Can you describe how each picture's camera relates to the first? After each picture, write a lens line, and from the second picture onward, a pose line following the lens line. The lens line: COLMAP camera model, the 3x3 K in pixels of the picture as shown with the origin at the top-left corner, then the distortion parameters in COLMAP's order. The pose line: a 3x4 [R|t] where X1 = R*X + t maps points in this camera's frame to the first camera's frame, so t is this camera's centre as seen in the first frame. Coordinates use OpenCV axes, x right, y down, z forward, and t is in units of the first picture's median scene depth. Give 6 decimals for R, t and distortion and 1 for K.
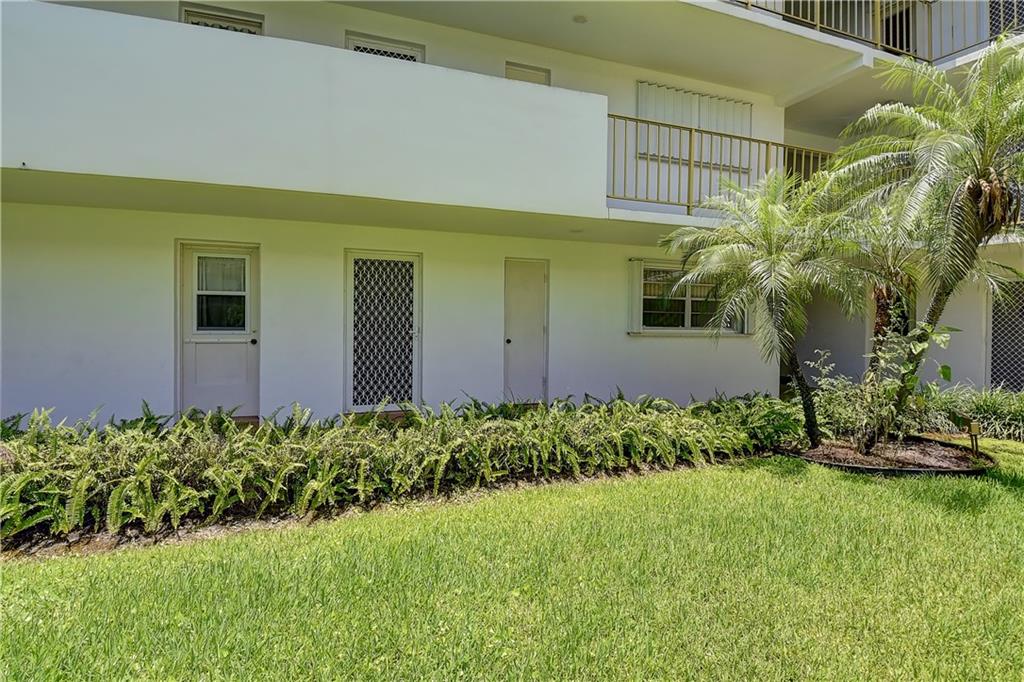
lens RADIAL K [[492.5, 0, 509.3], [0, 492.5, 330.8], [0, 0, 1]] dist [-0.004120, -0.000911]
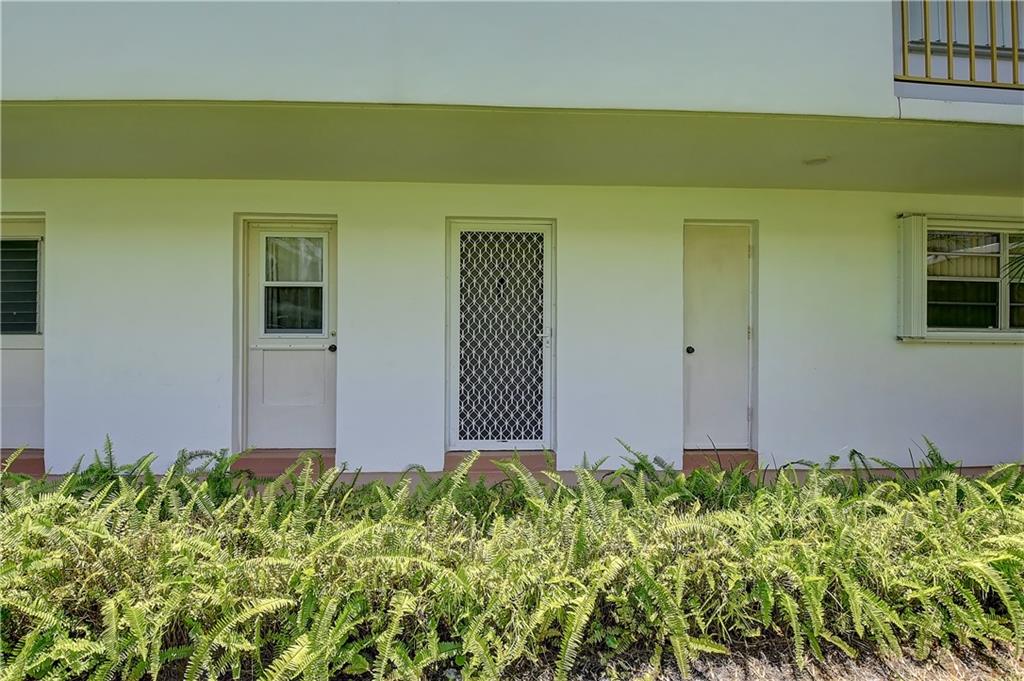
lens RADIAL K [[492.5, 0, 505.1], [0, 492.5, 331.1], [0, 0, 1]] dist [-0.004120, -0.000911]
pose [[0.951985, -0.004865, -0.306105, -0.041757], [-0.000809, 0.999830, -0.018408, 0.010121], [0.306143, 0.017772, 0.951820, 0.381117]]
